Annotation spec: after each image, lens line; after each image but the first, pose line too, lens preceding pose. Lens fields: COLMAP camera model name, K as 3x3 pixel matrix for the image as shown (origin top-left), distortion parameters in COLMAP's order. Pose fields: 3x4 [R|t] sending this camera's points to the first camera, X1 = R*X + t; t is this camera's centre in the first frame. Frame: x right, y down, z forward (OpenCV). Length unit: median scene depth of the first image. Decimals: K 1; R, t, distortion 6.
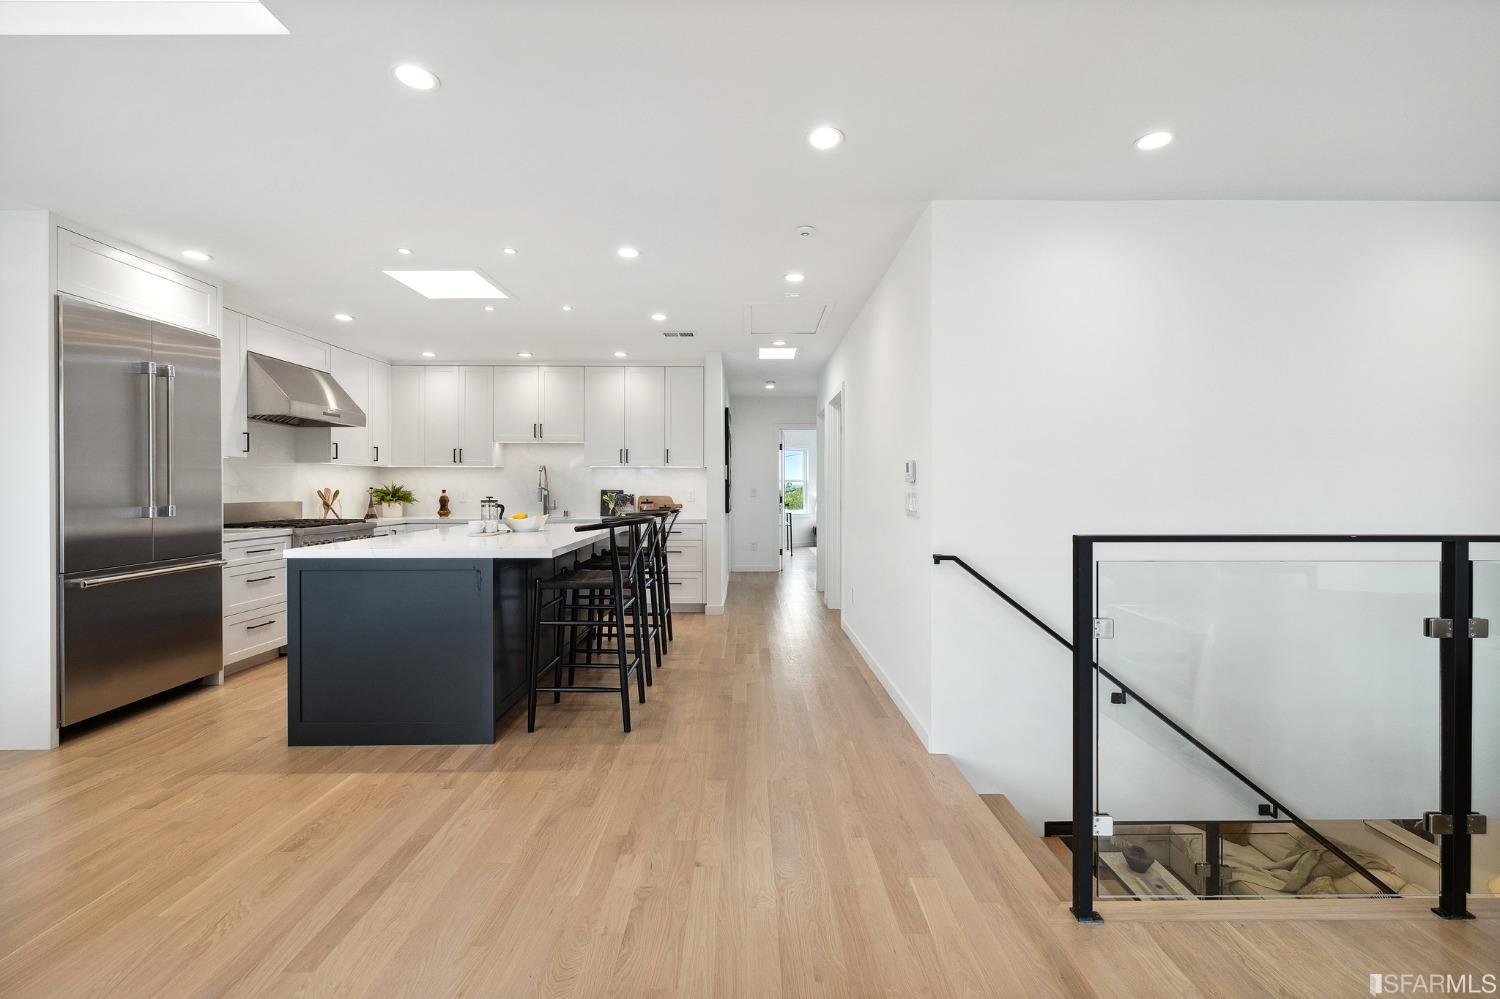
lens RADIAL K [[628.6, 0, 747.0], [0, 628.6, 490.0], [0, 0, 1]] dist [0.002225, -0.000503]
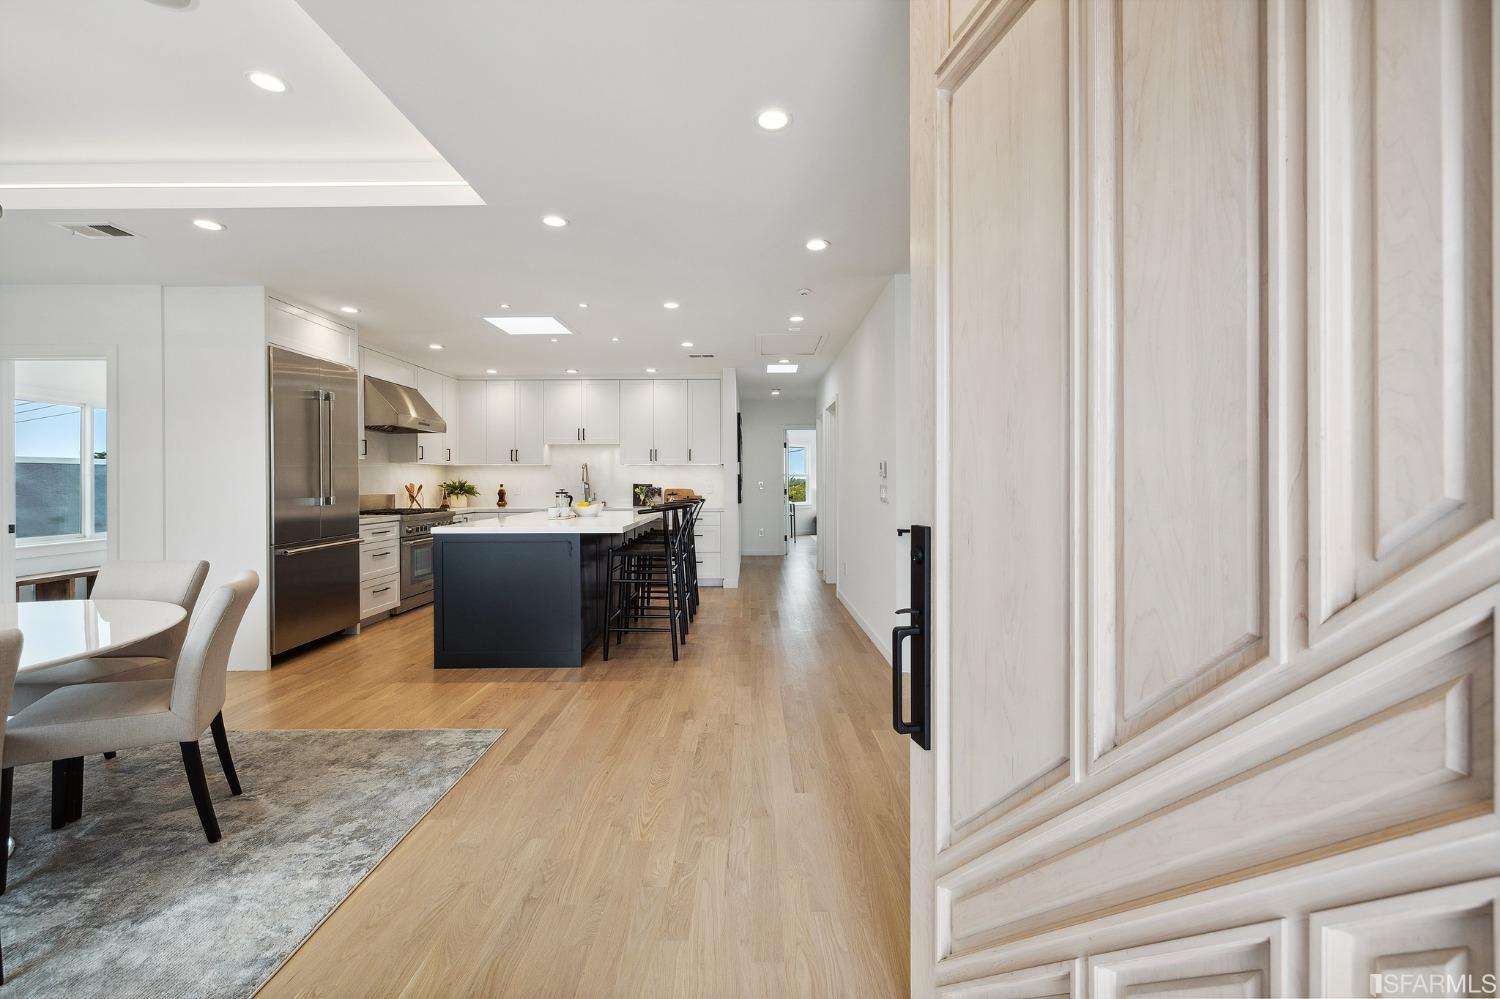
lens RADIAL K [[607.3, 0, 740.8], [0, 607.3, 482.2], [0, 0, 1]] dist [0.002286, -0.000368]
pose [[0.999842, -0.004078, -0.017279, -0.017497], [0.004044, 0.999990, -0.002005, -0.000003], [0.017287, 0.001935, 0.999849, -0.225921]]
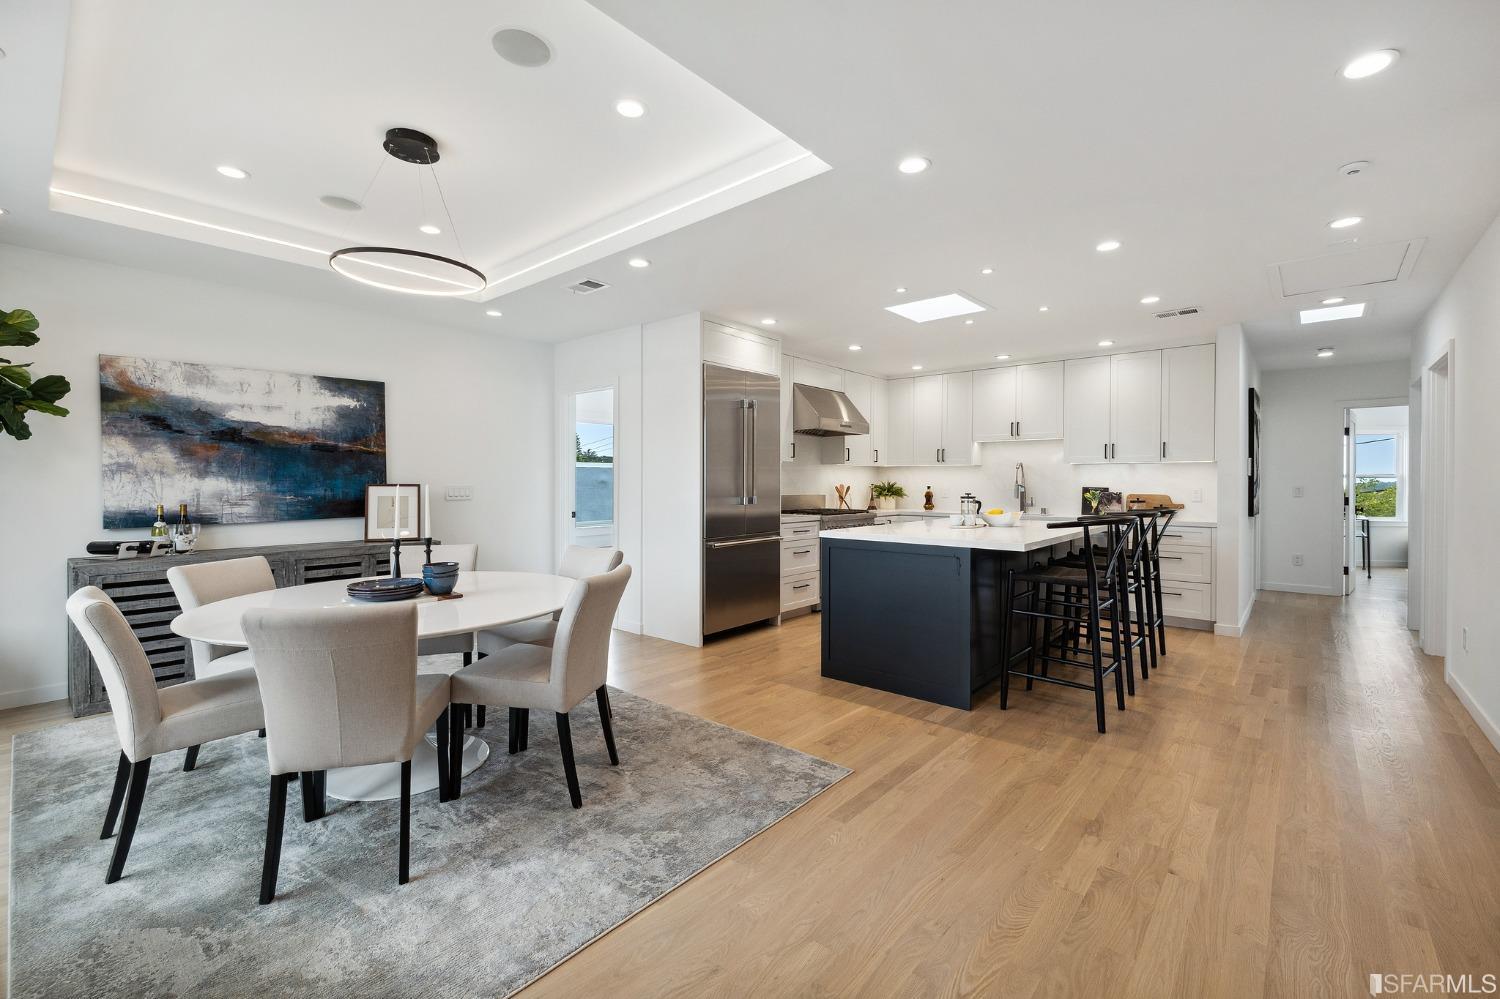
lens RADIAL K [[628.6, 0, 756.8], [0, 628.6, 483.6], [0, 0, 1]] dist [0.002225, -0.000503]
pose [[0.755368, 0.003937, -0.655289, 0.033206], [-0.006167, 0.999980, -0.001101, -0.002612], [0.655272, 0.004873, 0.755378, -0.076187]]
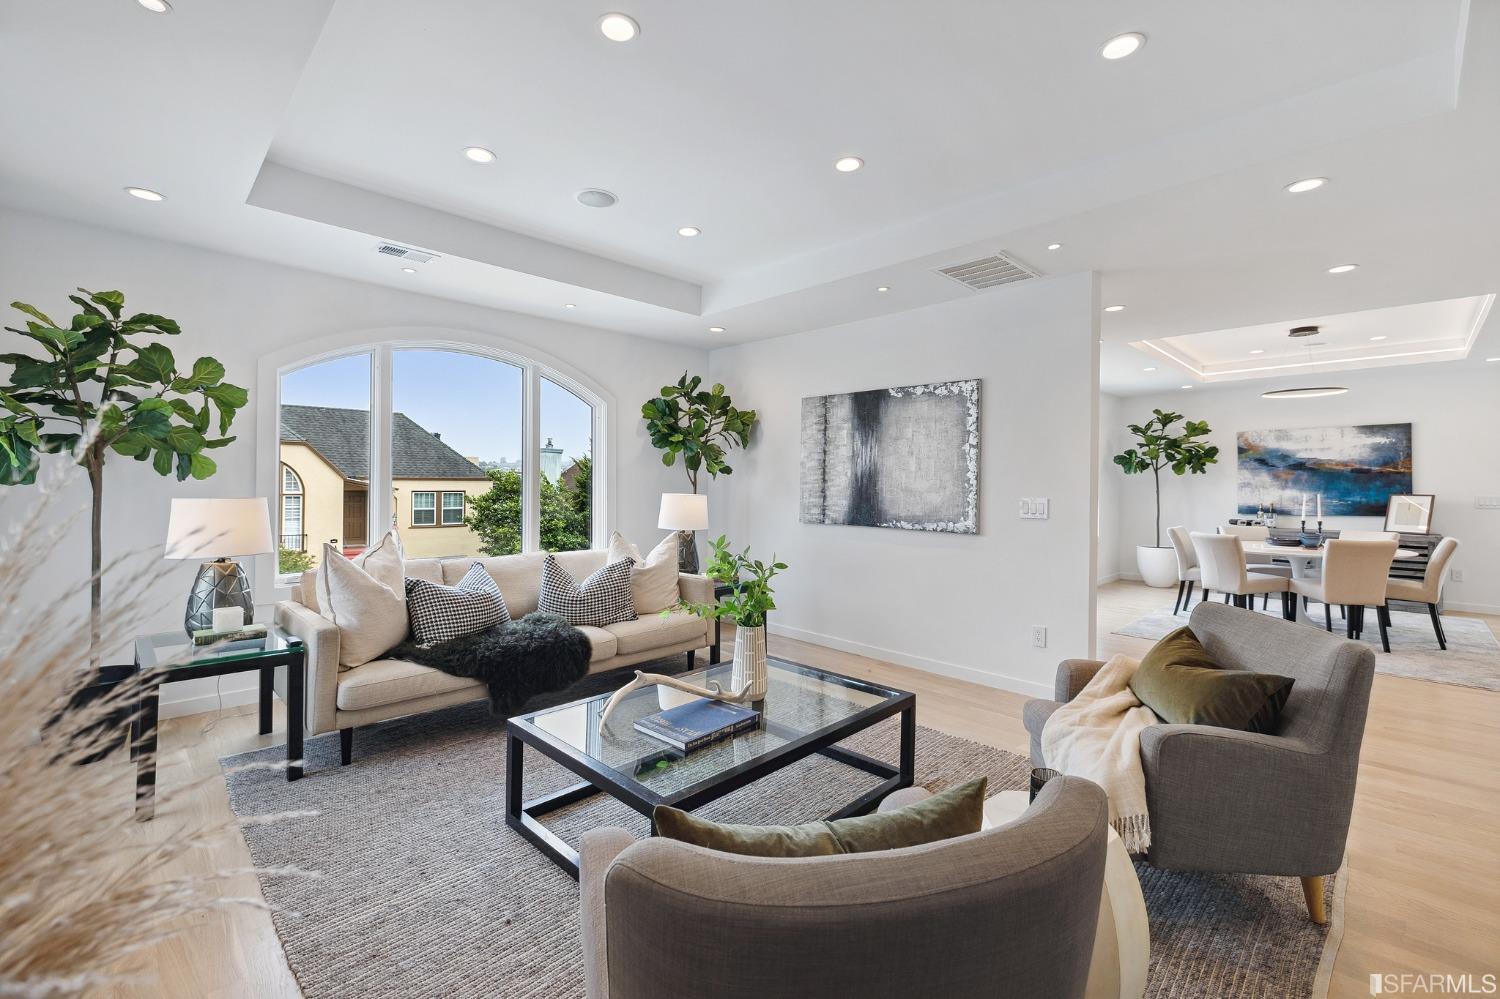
lens RADIAL K [[665.3, 0, 694.1], [0, 665.3, 478.4], [0, 0, 1]] dist [-0.024794, -0.002997]
pose [[-0.750312, -0.007929, -0.661036, 1.136977], [-0.011266, 0.999936, 0.000792, -0.020174], [0.660988, 0.008041, -0.750353, 0.326554]]
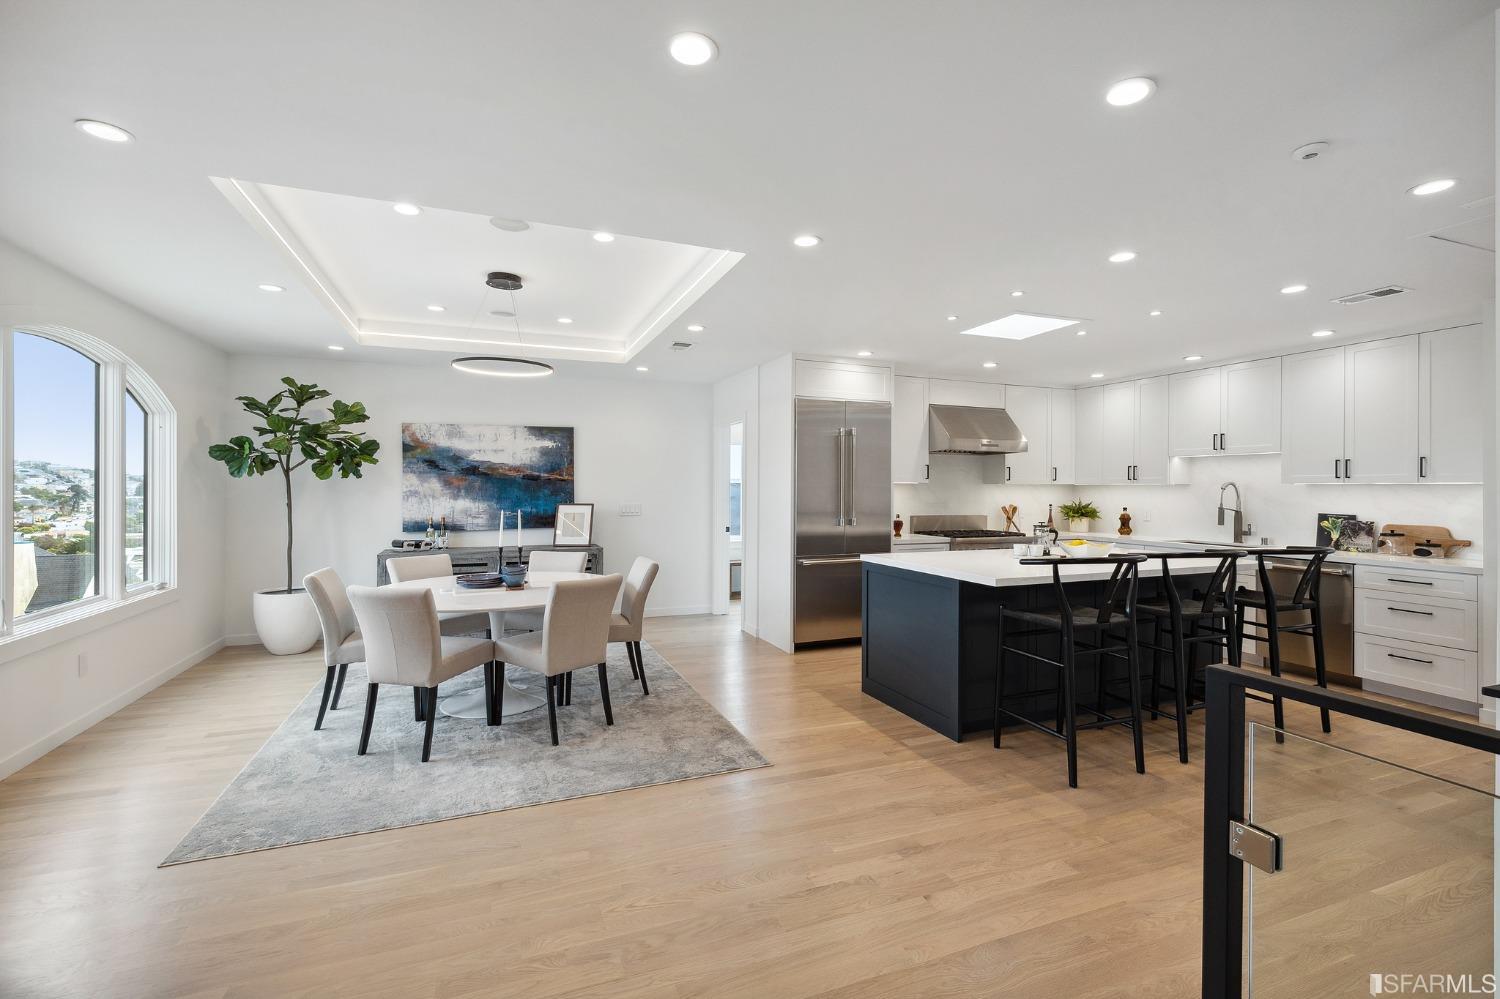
lens RADIAL K [[628.6, 0, 760.9], [0, 628.6, 495.0], [0, 0, 1]] dist [0.002225, -0.000503]
pose [[0.384681, 0.008360, -0.923012, 0.339030], [-0.011632, 0.999923, 0.004209, -0.028861], [0.922976, 0.009117, 0.384749, 0.156430]]
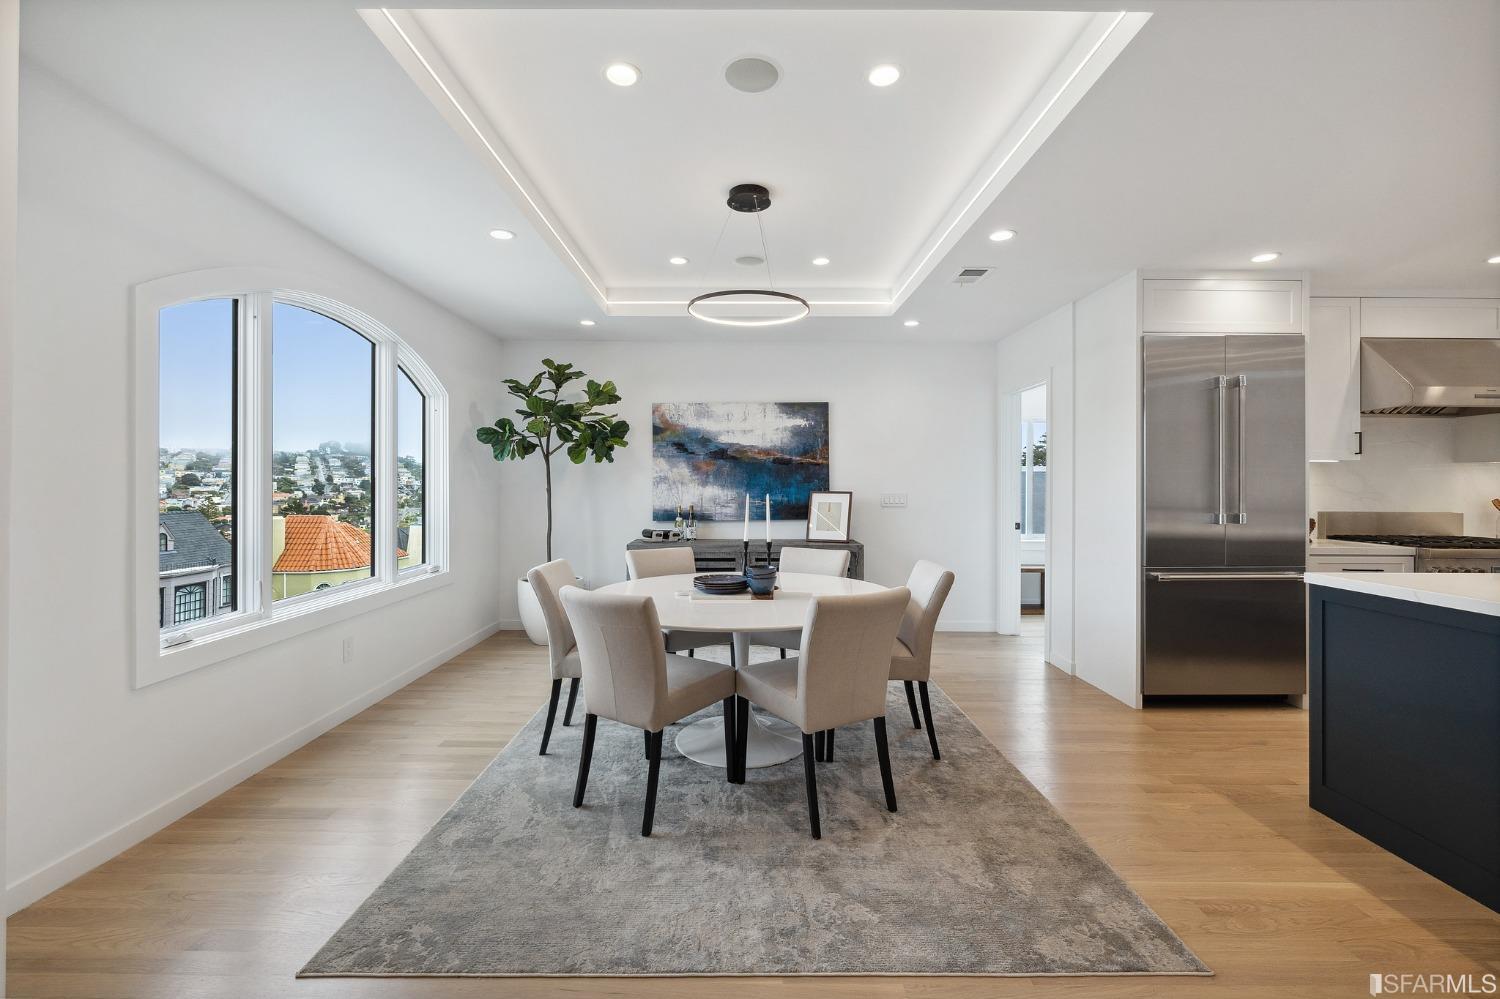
lens RADIAL K [[628.6, 0, 758.0], [0, 628.6, 482.0], [0, 0, 1]] dist [0.002225, -0.000503]
pose [[0.006761, -0.003314, -0.999972, 0.075139], [-0.010588, 0.999938, -0.003386, -0.011329], [0.999921, 0.010611, 0.006726, 0.167464]]
